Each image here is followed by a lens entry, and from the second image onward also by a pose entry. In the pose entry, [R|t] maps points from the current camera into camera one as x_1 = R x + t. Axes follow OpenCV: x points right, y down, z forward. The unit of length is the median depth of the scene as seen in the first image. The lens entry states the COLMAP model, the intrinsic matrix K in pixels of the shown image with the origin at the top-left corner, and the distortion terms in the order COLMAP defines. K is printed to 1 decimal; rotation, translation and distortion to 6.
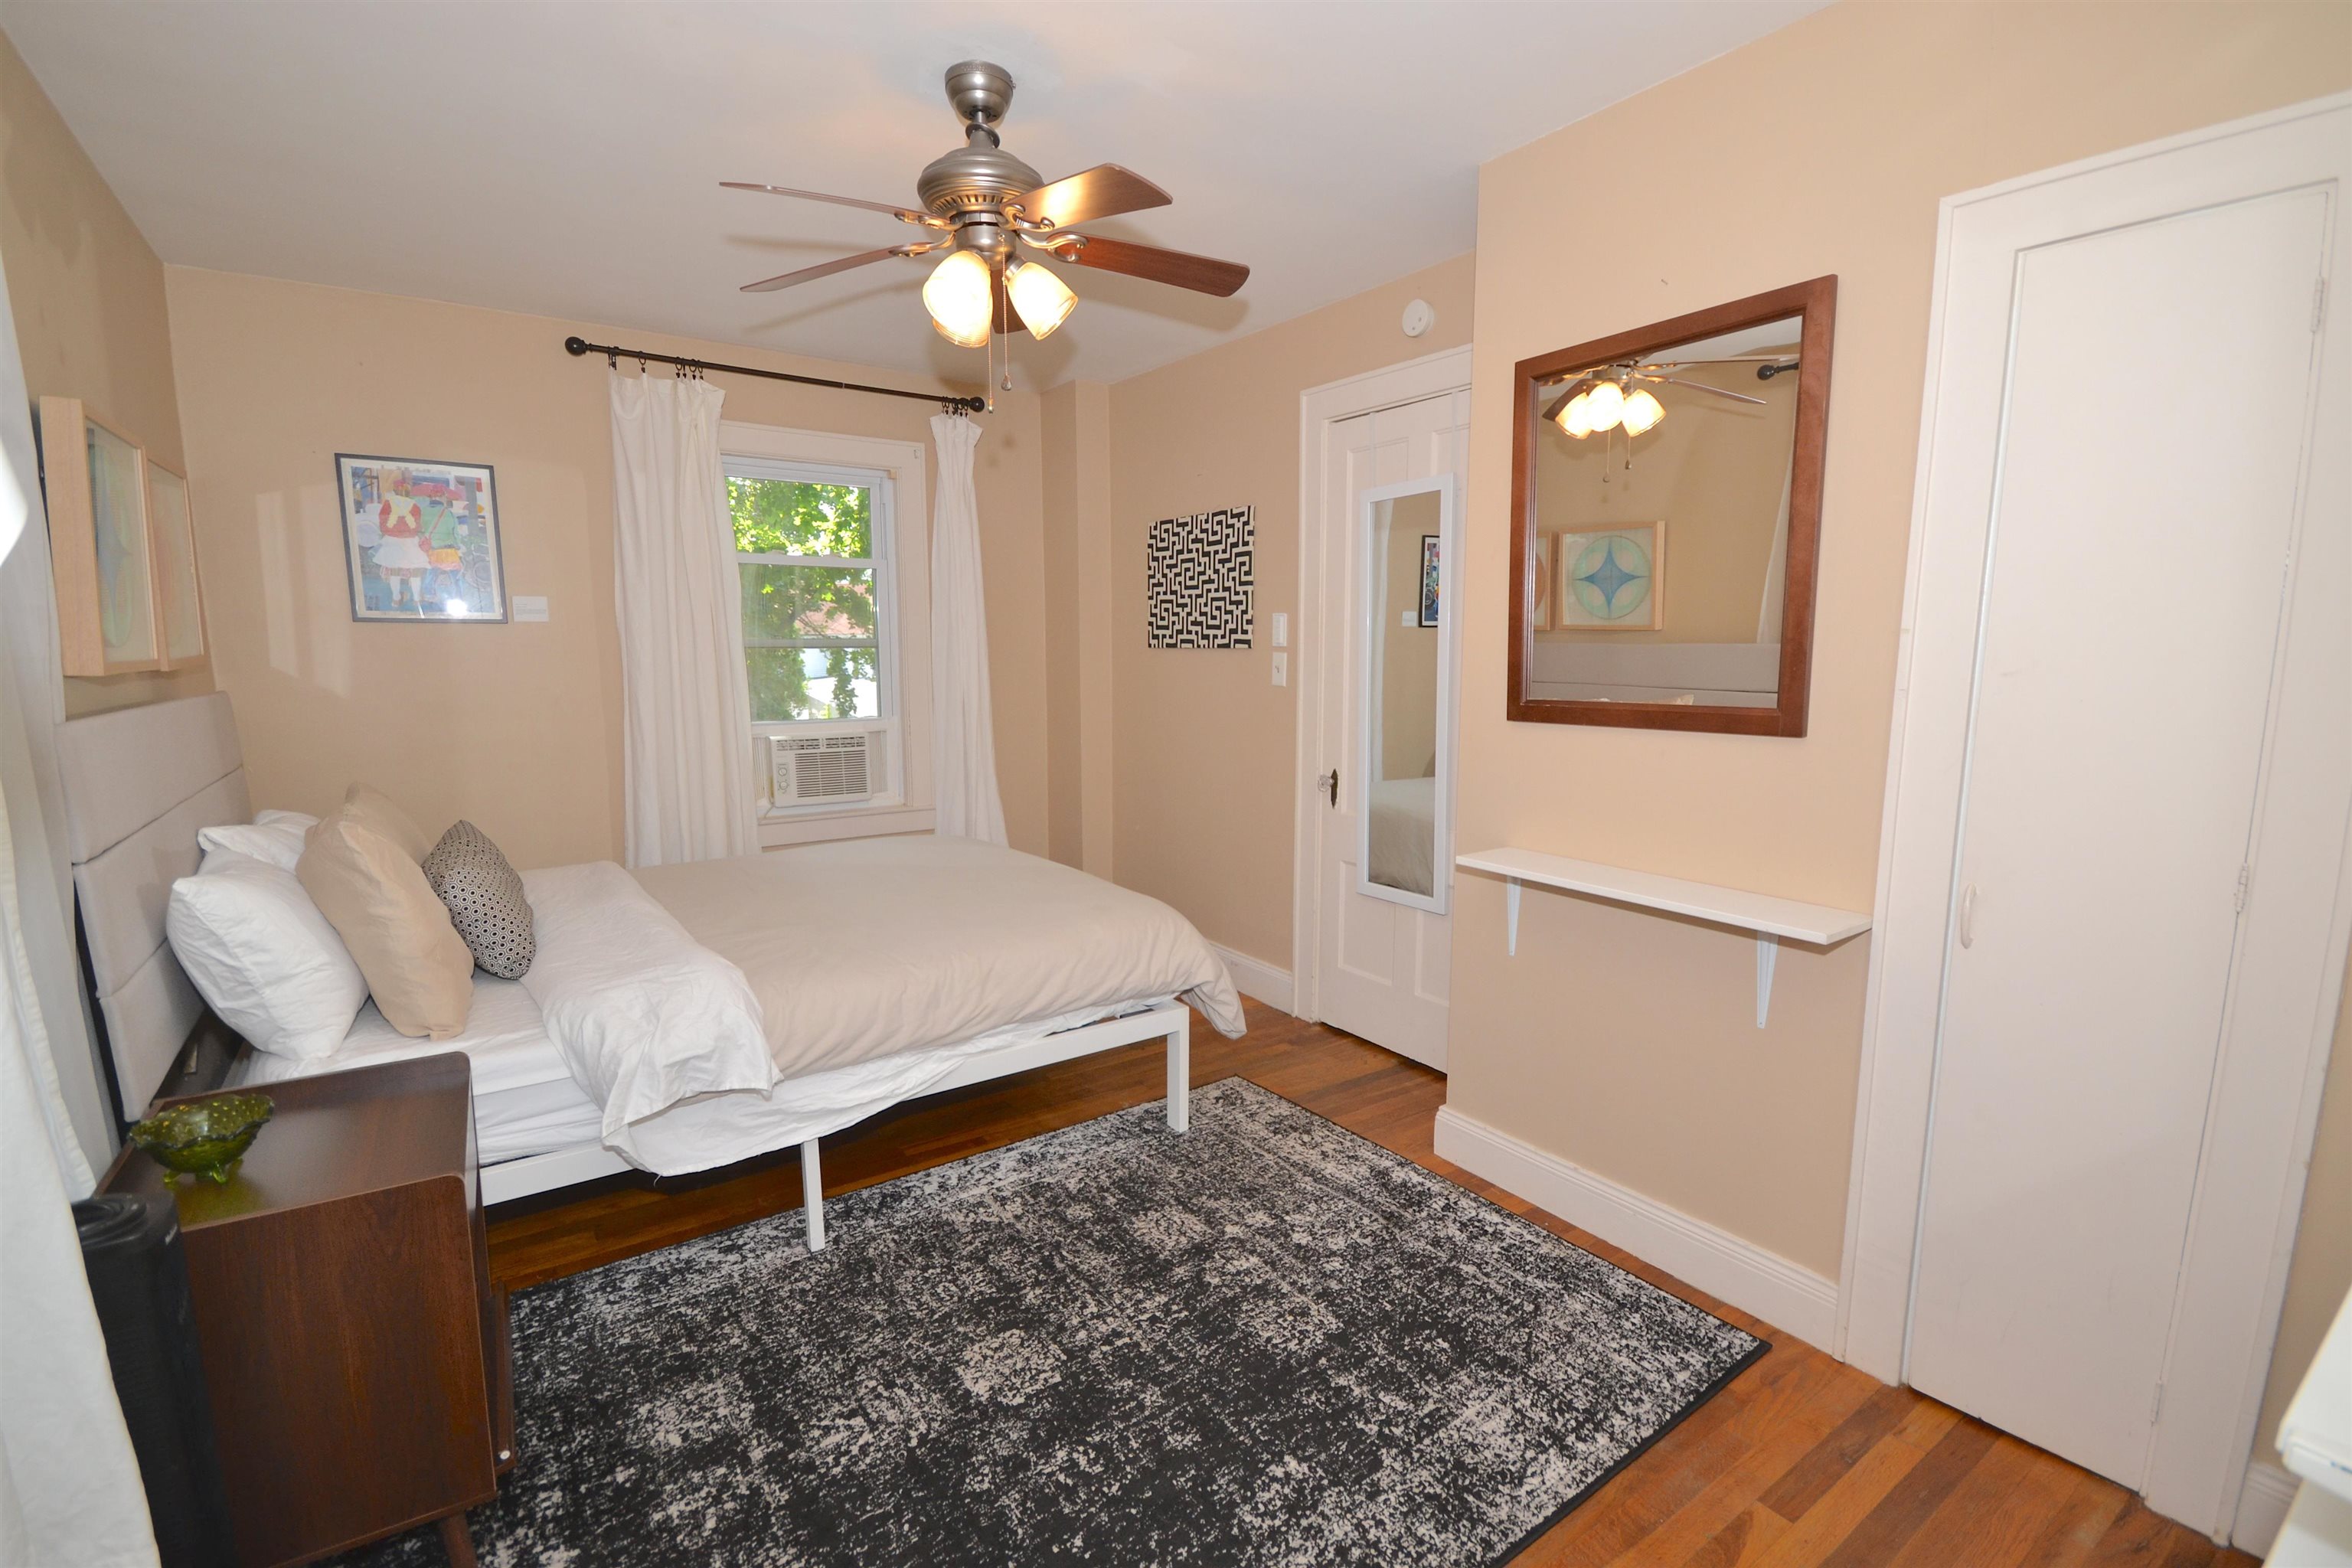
lens RADIAL K [[1056.7, 0, 1173.6], [0, 1056.7, 786.1], [0, 0, 1]] dist [-0.000368, -0.000119]
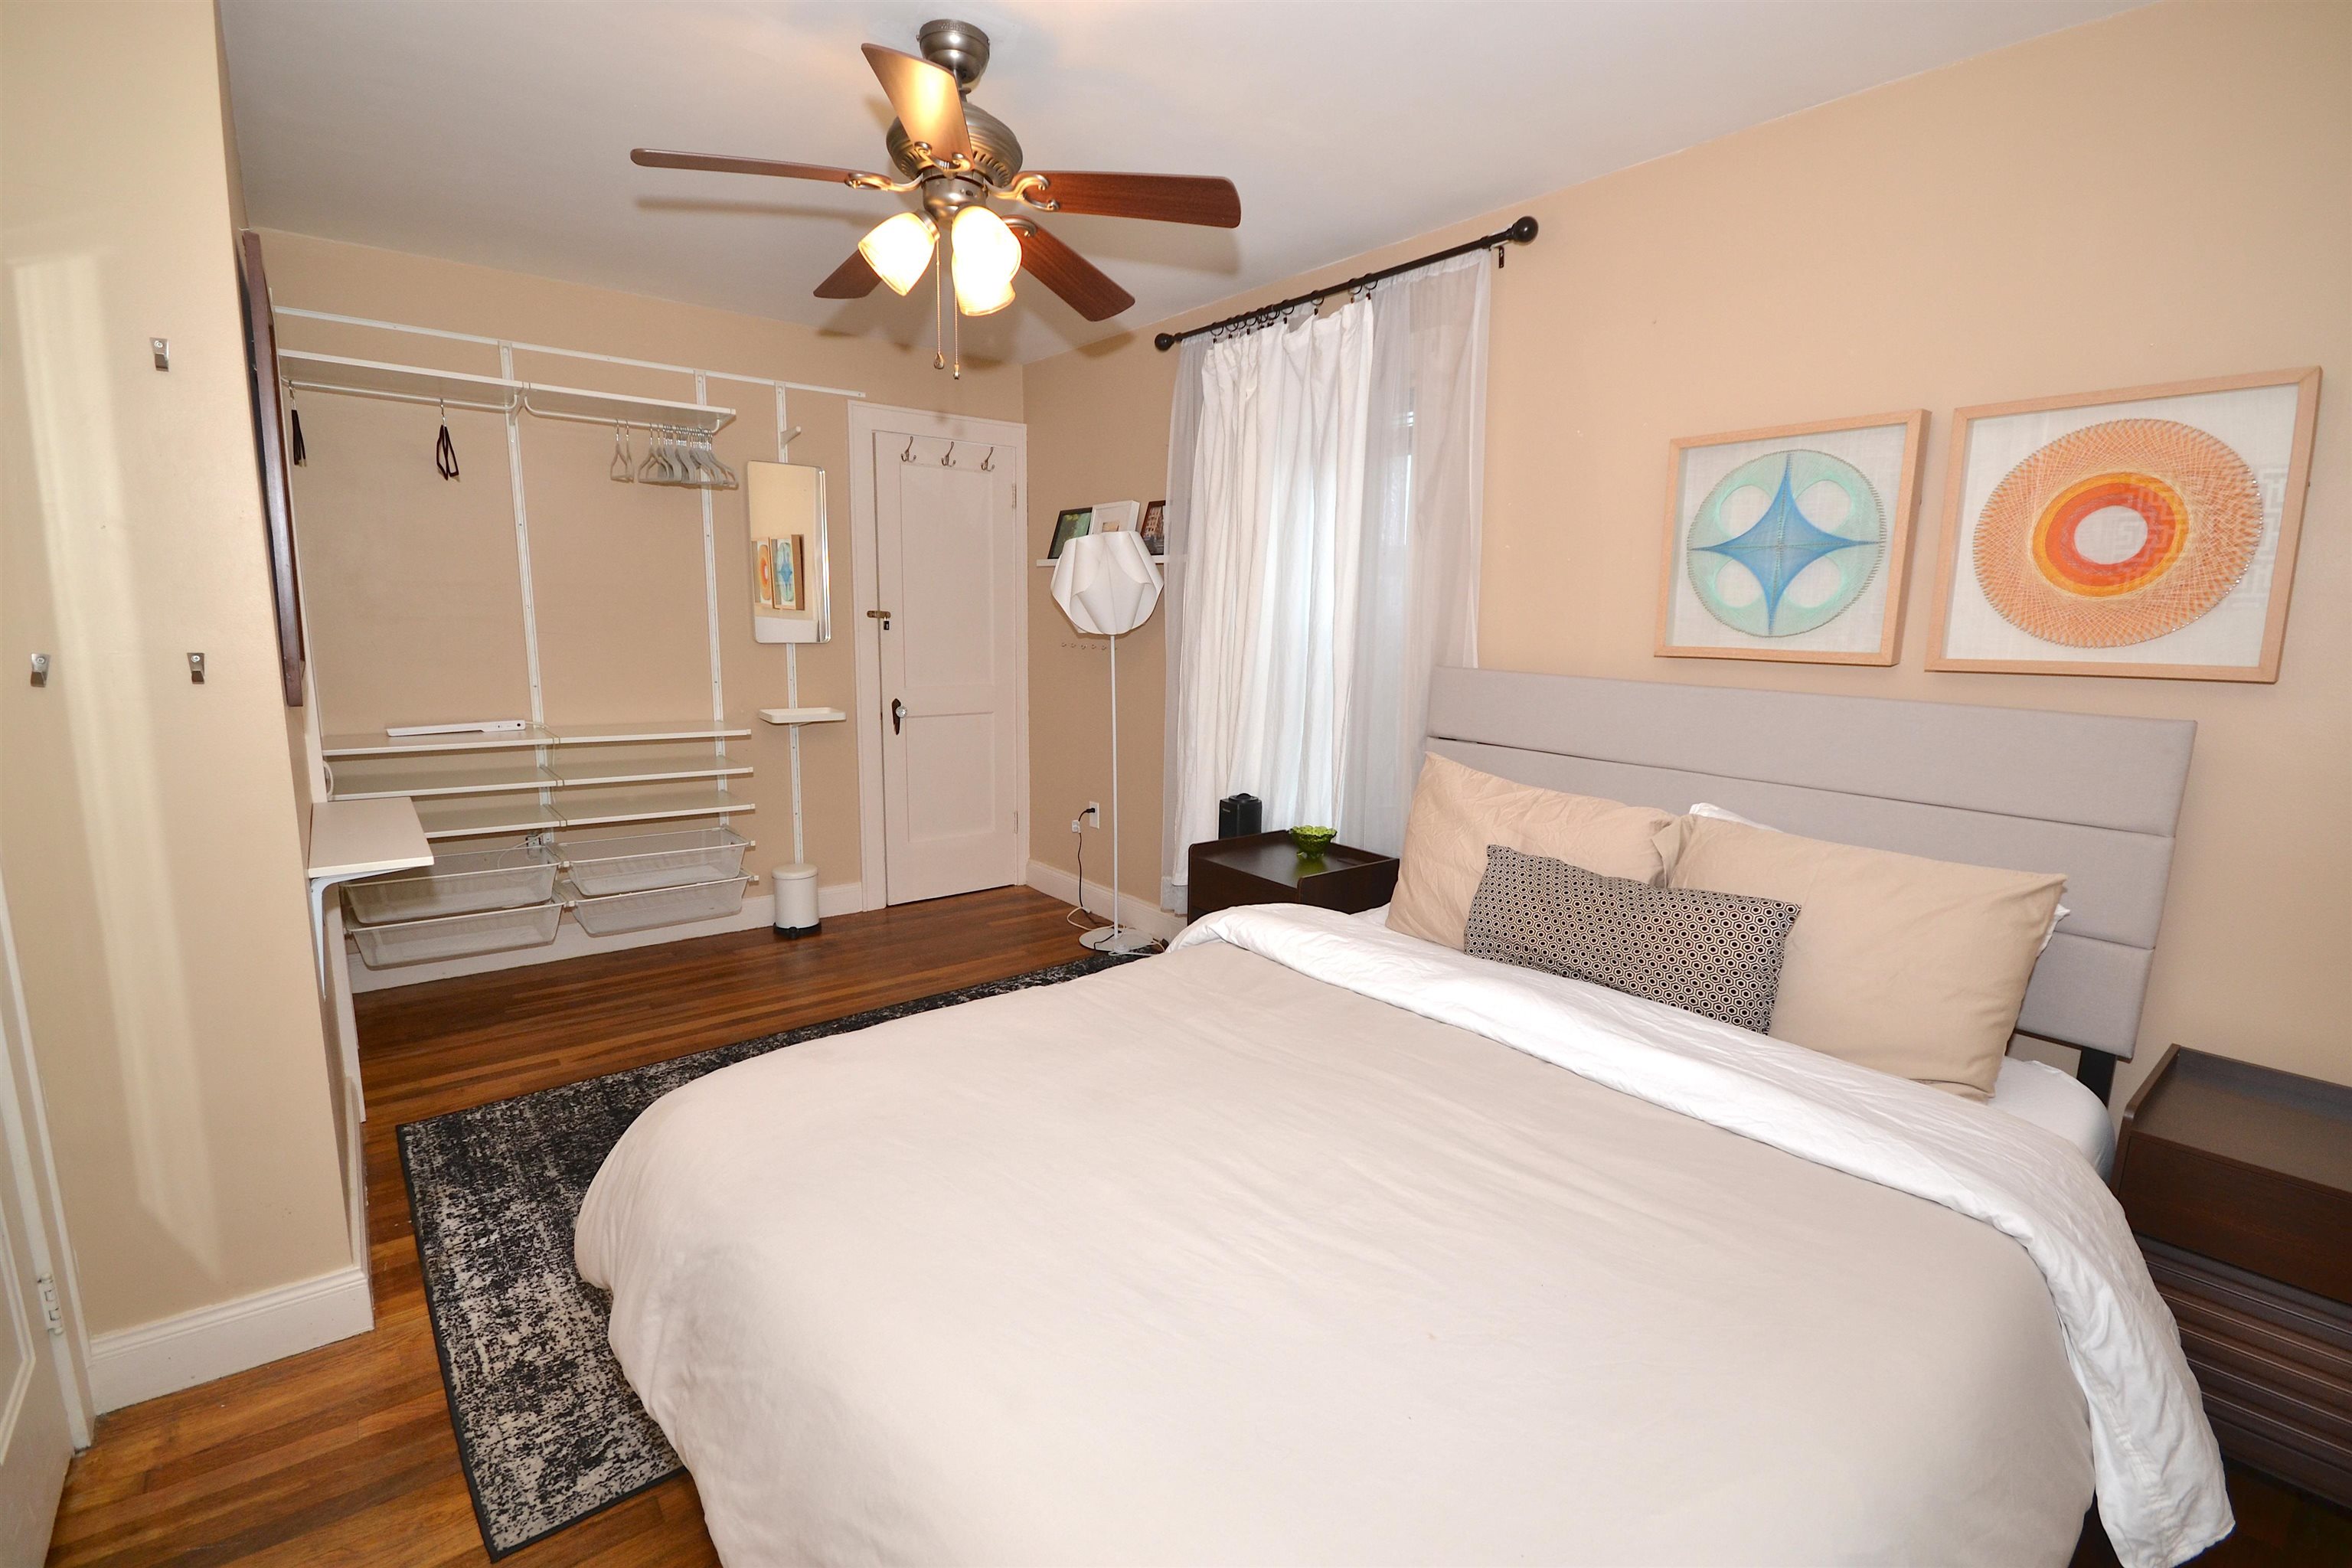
lens RADIAL K [[1056.7, 0, 1177.3], [0, 1056.7, 786.3], [0, 0, 1]] dist [-0.000368, -0.000119]
pose [[-0.997568, -0.004539, -0.069546, -0.278944], [-0.024997, 0.954787, 0.296238, -0.258779], [0.065057, 0.297256, -0.952579, 1.871356]]
